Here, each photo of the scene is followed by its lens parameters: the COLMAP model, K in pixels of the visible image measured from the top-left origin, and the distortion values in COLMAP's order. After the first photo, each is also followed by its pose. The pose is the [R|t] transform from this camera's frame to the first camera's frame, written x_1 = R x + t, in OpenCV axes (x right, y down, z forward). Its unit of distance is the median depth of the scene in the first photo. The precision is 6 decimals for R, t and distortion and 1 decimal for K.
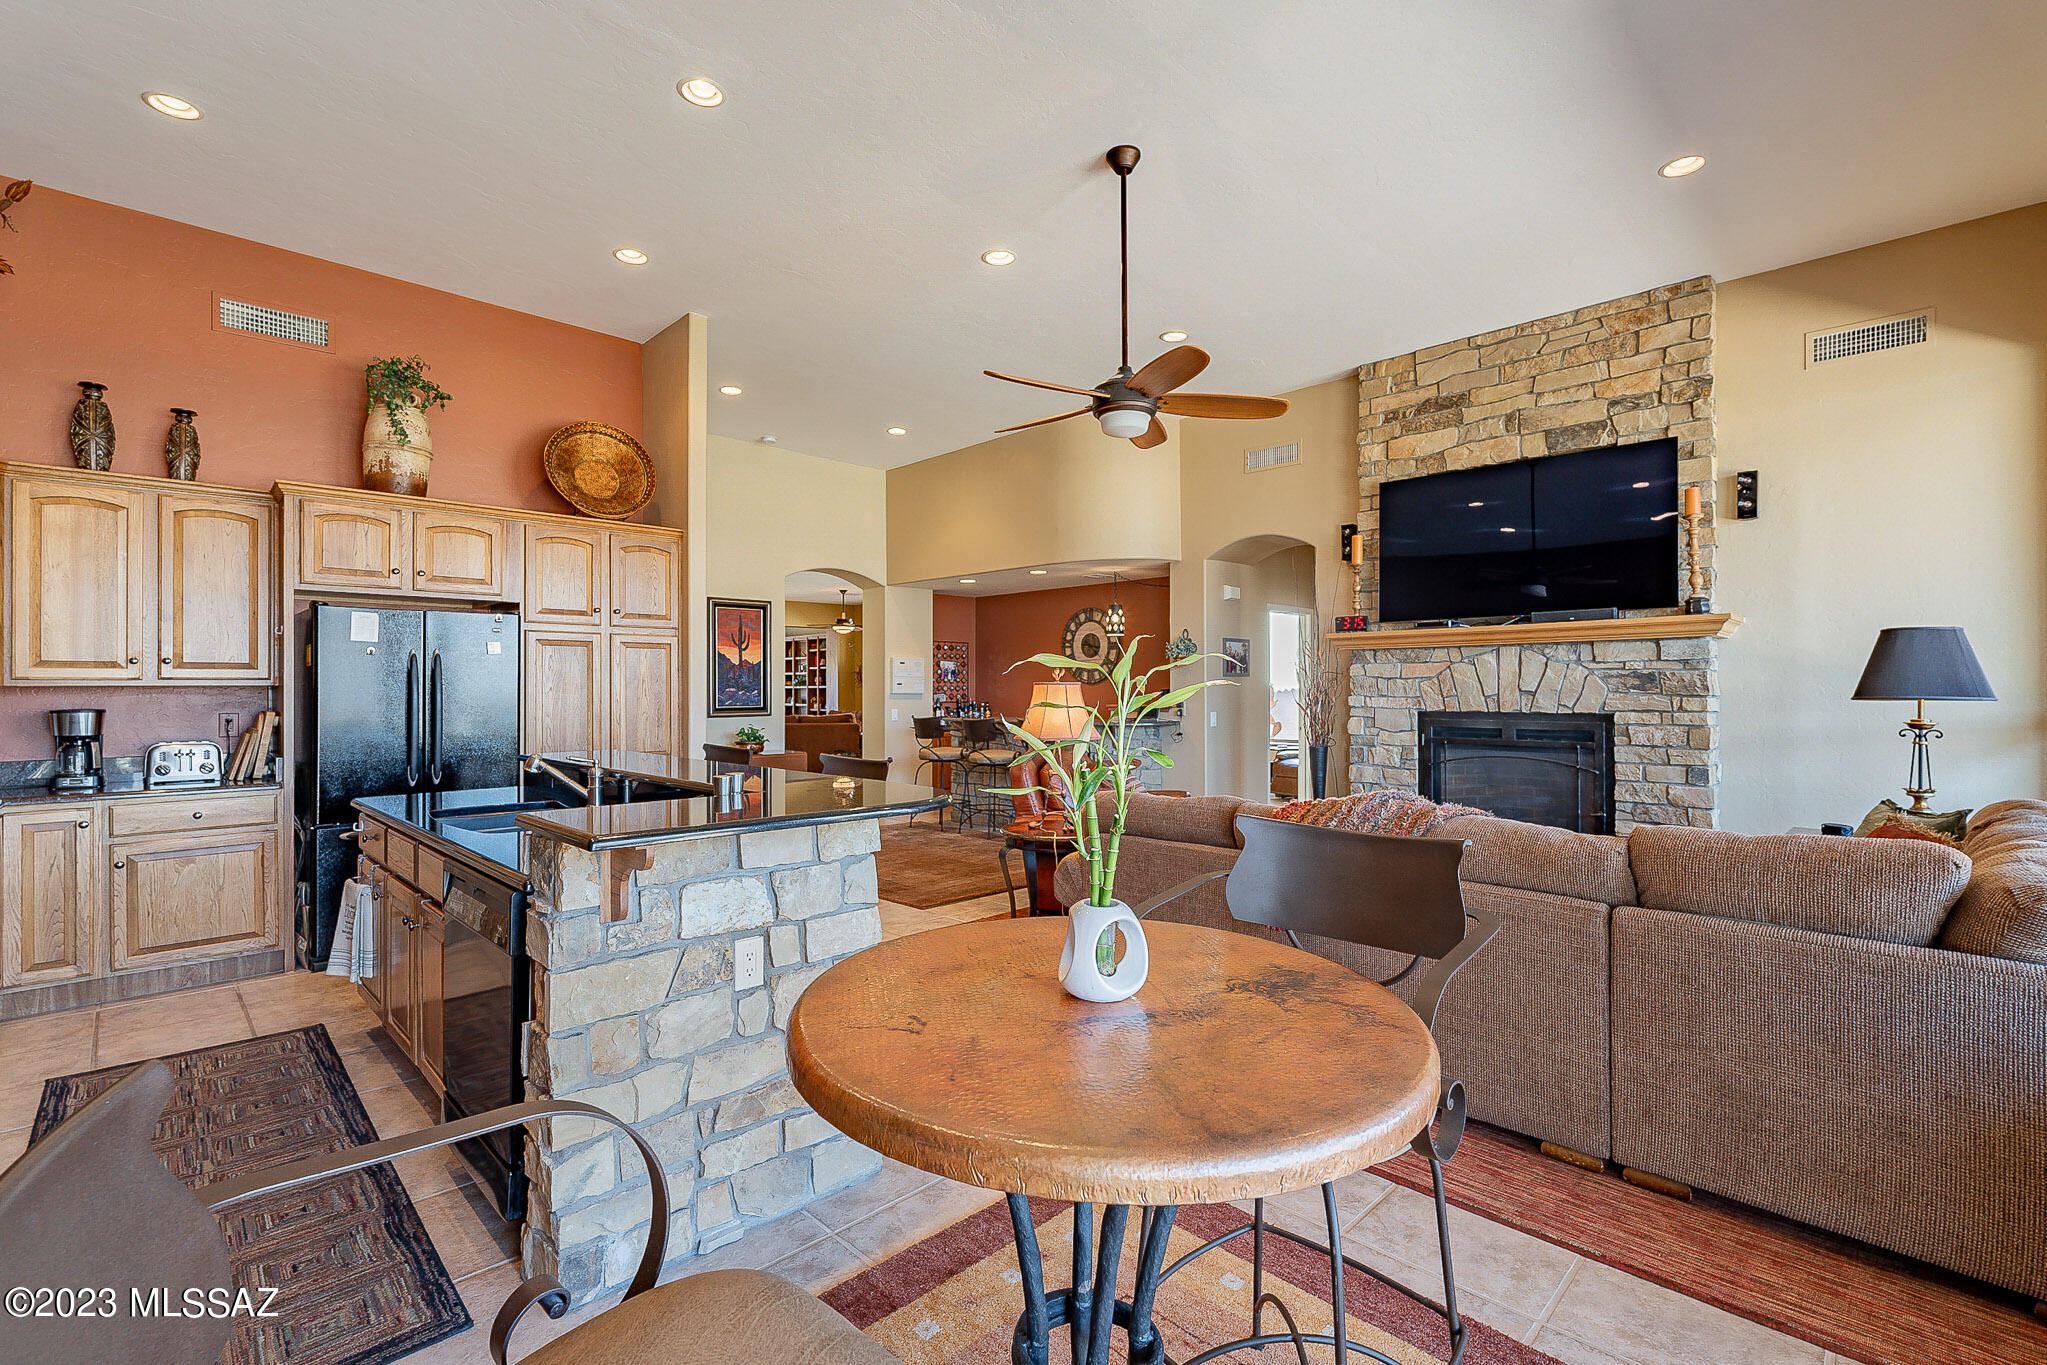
lens RADIAL K [[915.1, 0, 1023.5], [0, 915.1, 682.5], [0, 0, 1]] dist [-0.004215, -0.000221]
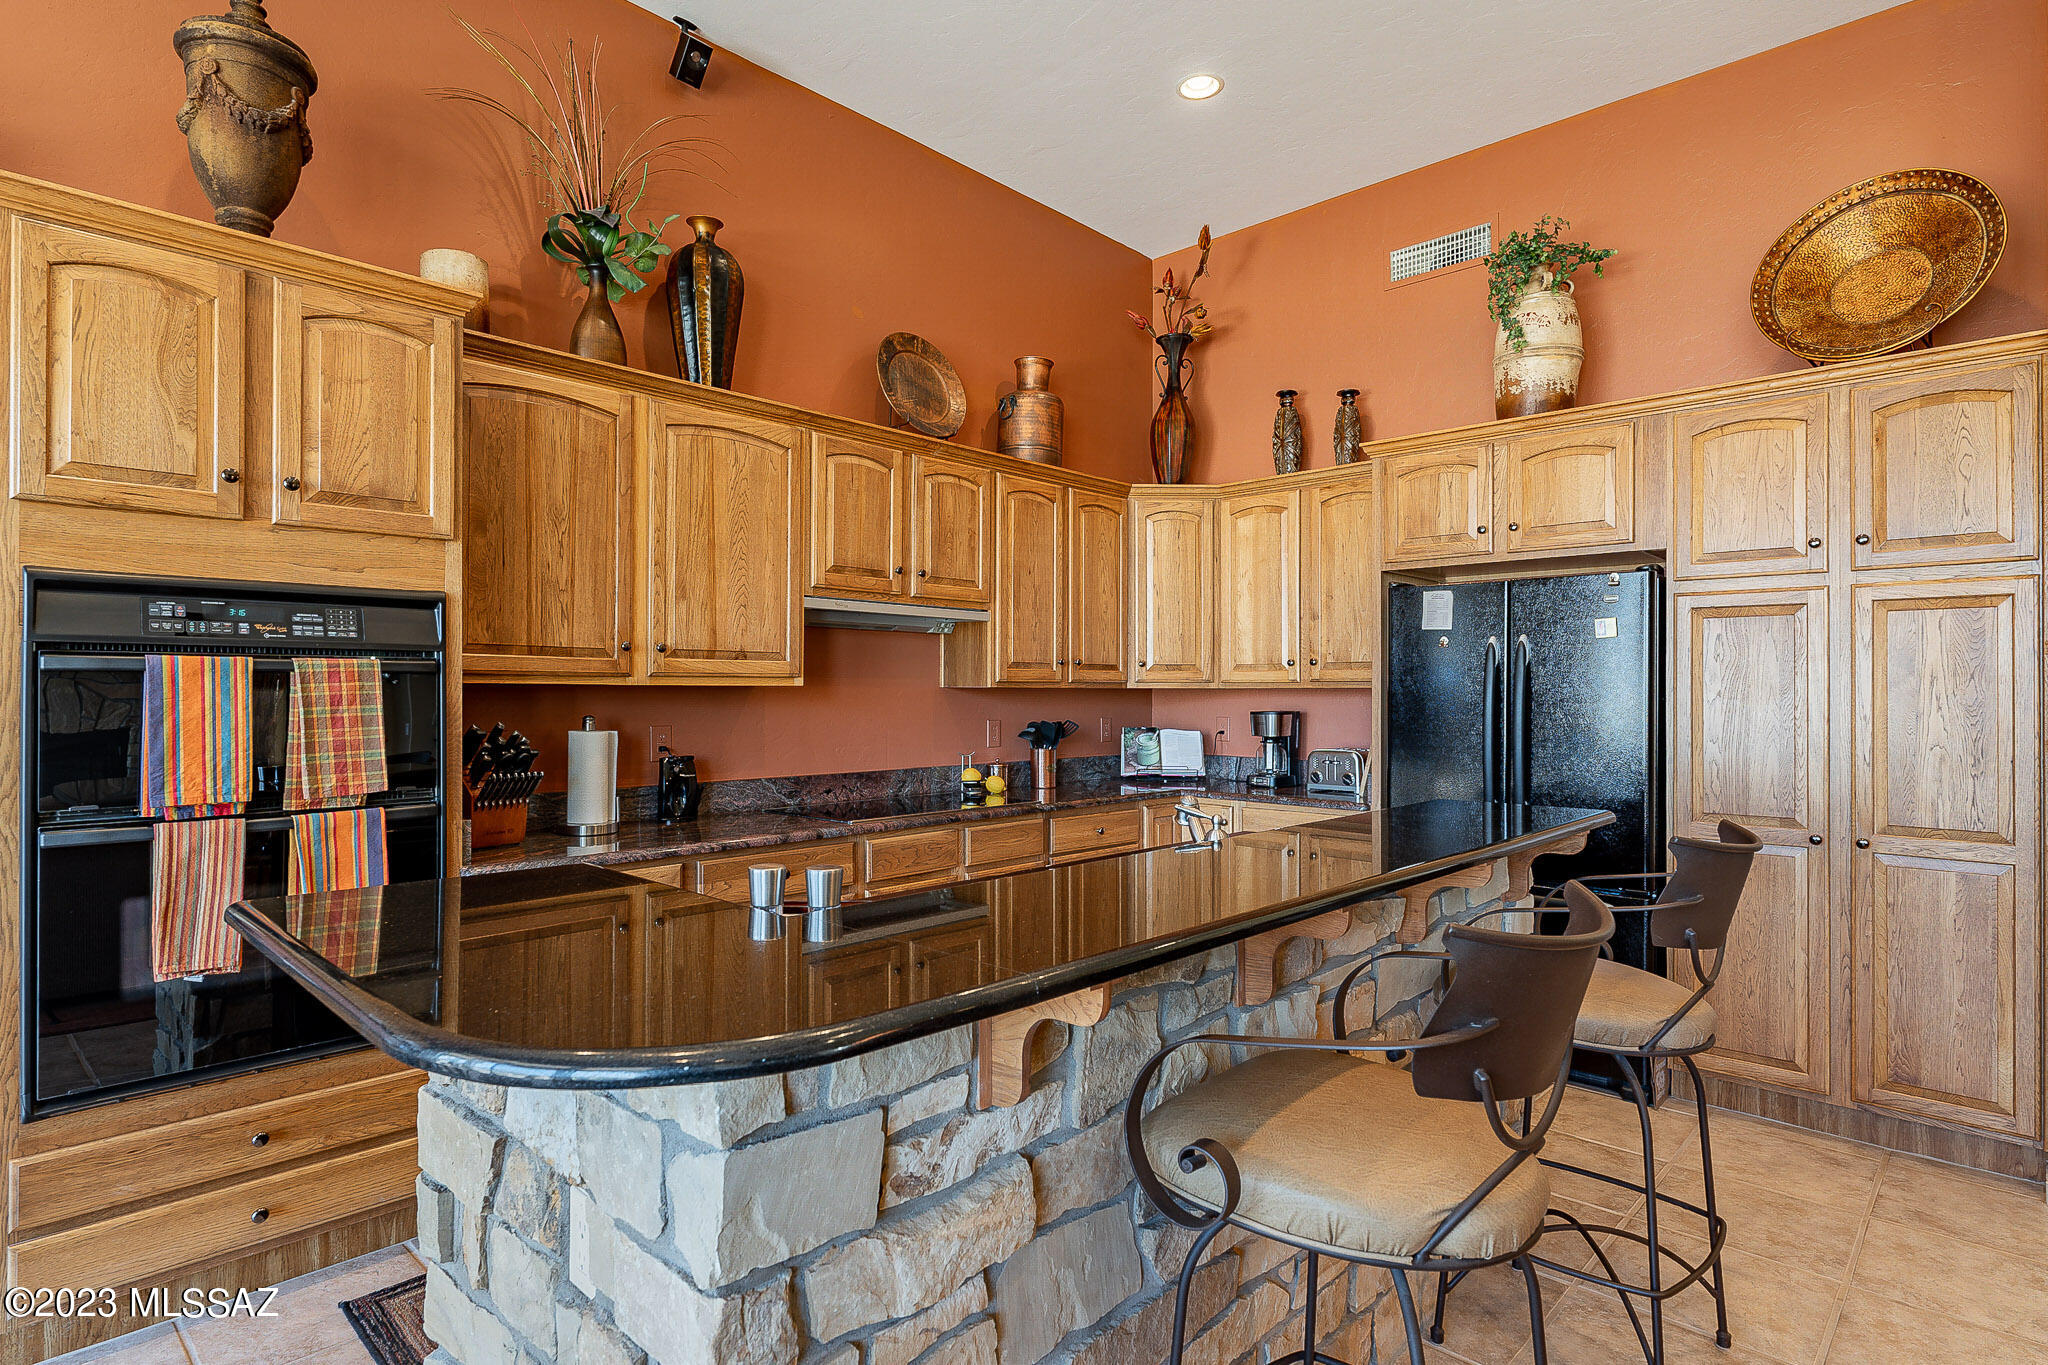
lens RADIAL K [[1065.6, 0, 1024.0], [0, 1065.6, 682.5], [0, 0, 1]] dist [-0.000391, -0.000536]
pose [[0.031380, -0.004714, -0.999496, 0.120124], [0.003921, 0.999982, -0.004593, 0.001114], [0.999500, -0.003775, 0.031398, 0.507313]]
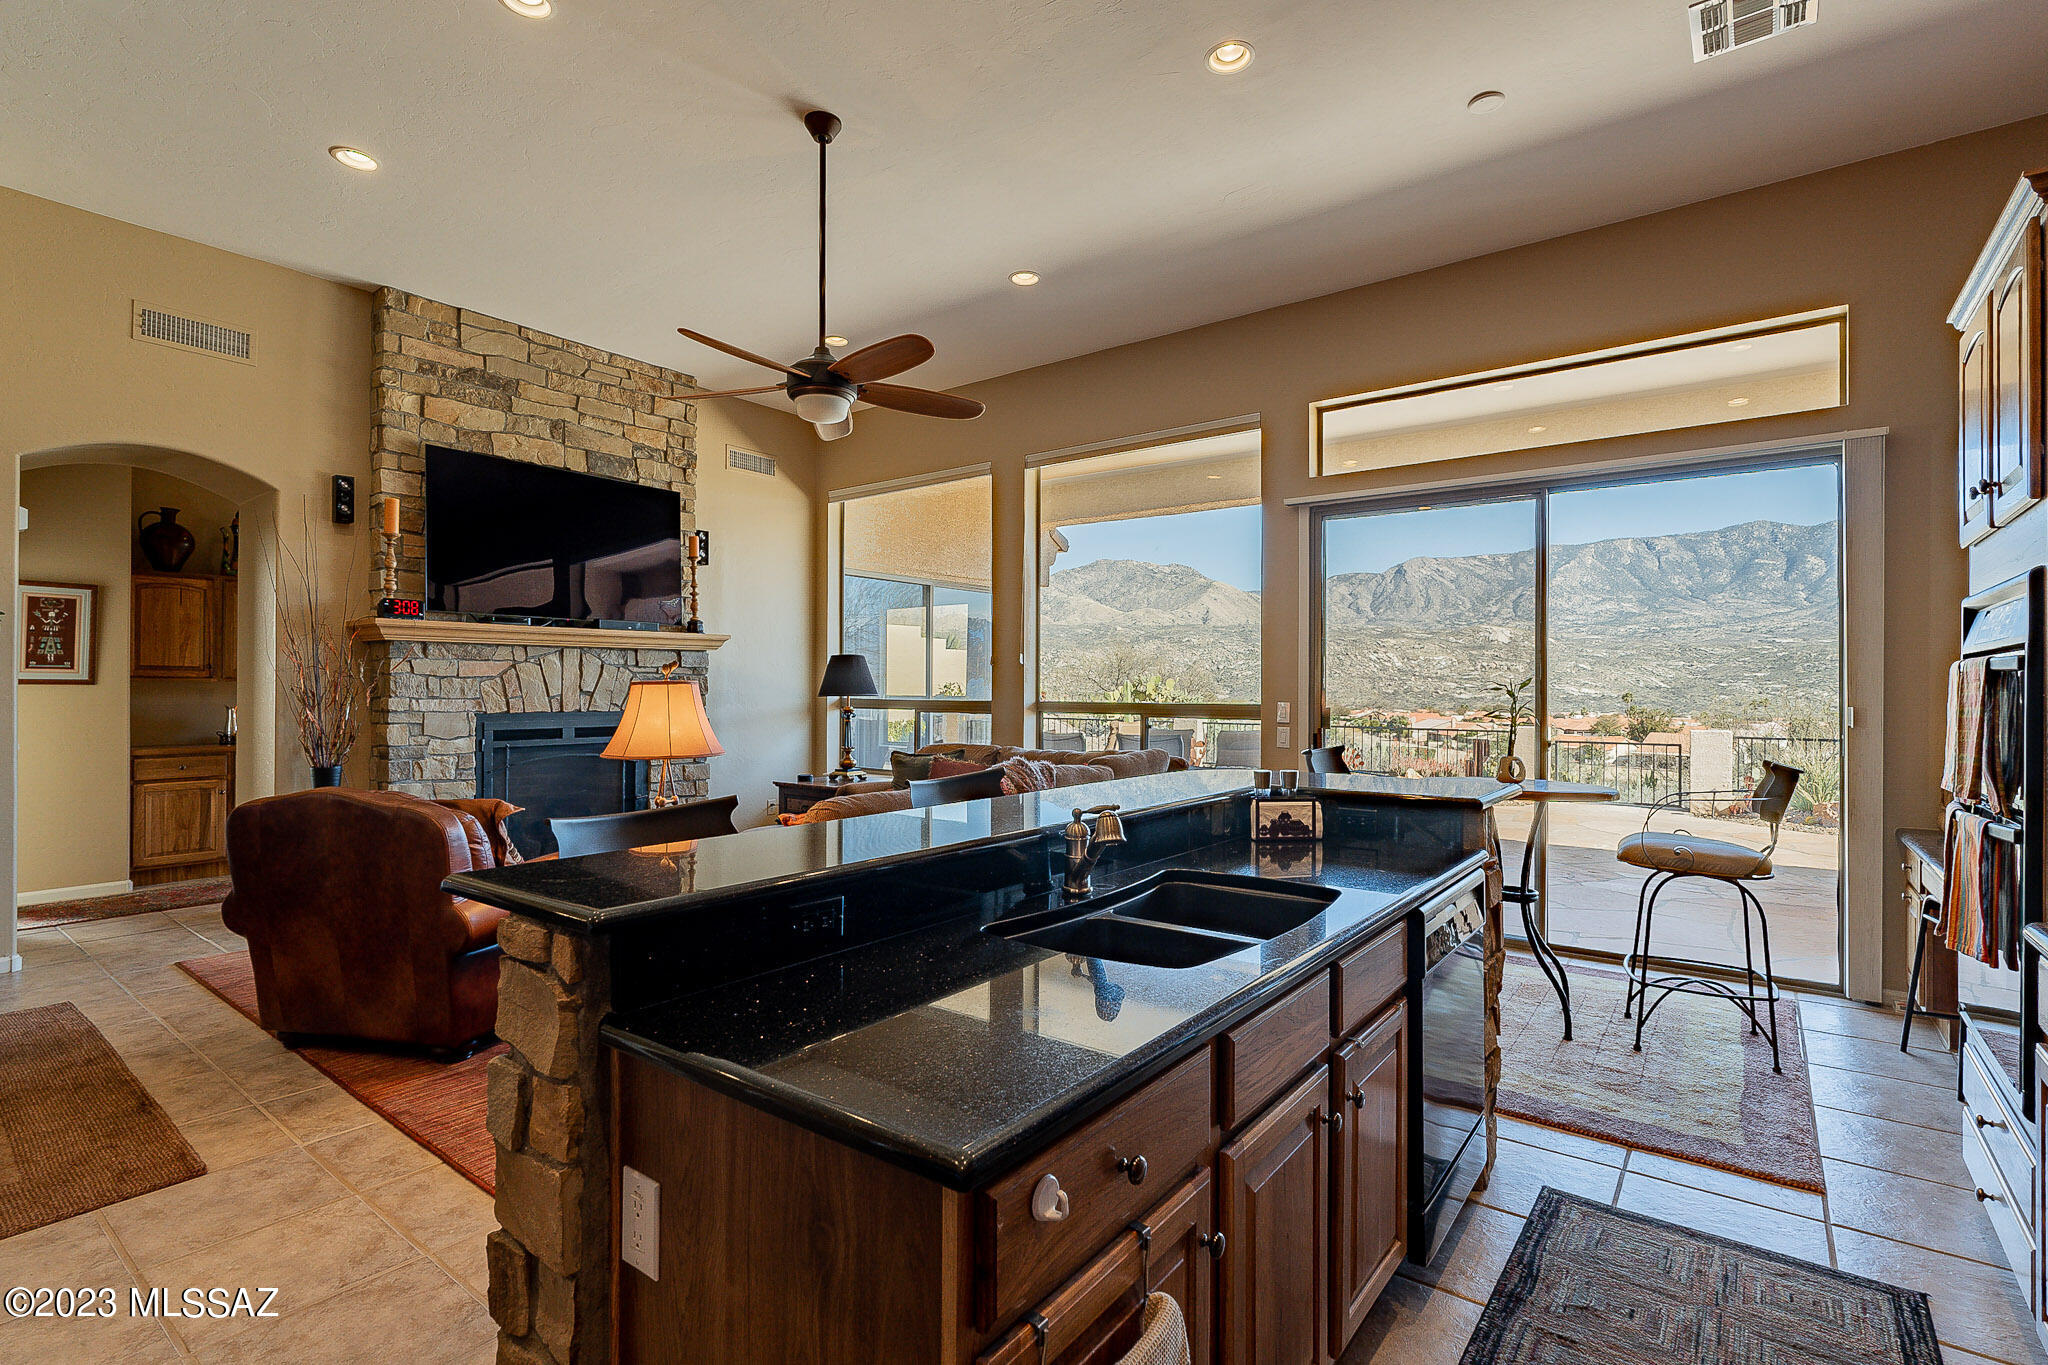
lens RADIAL K [[955.5, 0, 1024.0], [0, 955.5, 682.5], [0, 0, 1]] dist [-0.003025, 0.000054]
pose [[-0.138791, 0.007204, 0.990295, -0.638253], [-0.008976, 0.999923, -0.008532, 0.003852], [-0.990281, -0.010073, -0.138716, 0.665815]]
